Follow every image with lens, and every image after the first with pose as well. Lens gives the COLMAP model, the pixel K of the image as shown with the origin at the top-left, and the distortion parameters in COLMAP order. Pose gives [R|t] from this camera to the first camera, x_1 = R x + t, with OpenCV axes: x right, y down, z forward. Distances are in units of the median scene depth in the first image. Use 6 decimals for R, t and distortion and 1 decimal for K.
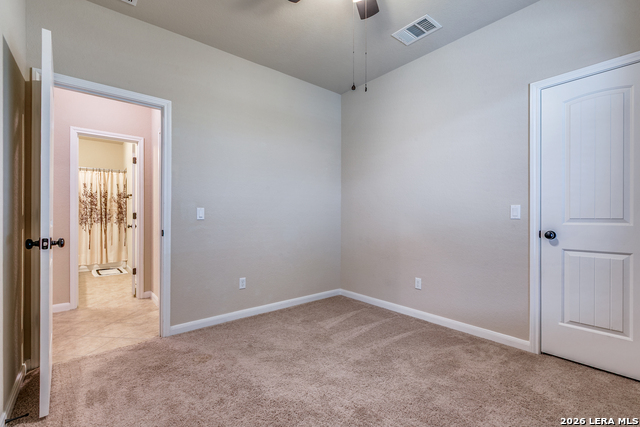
lens RADIAL K [[288.0, 0, 317.4], [0, 288.0, 220.0], [0, 0, 1]] dist [0.000997, -0.000182]
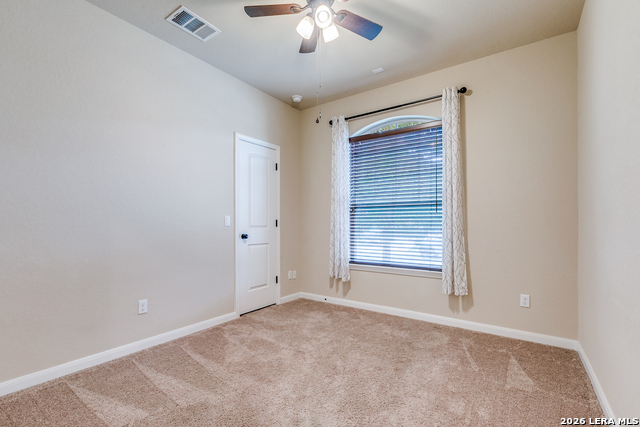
lens RADIAL K [[288.0, 0, 317.4], [0, 288.0, 220.0], [0, 0, 1]] dist [0.000997, -0.000182]
pose [[-0.255866, 0.012516, 0.966631, -0.693288], [0.012319, 0.999877, -0.009686, -0.013947], [-0.966634, 0.009430, -0.255989, 0.884843]]
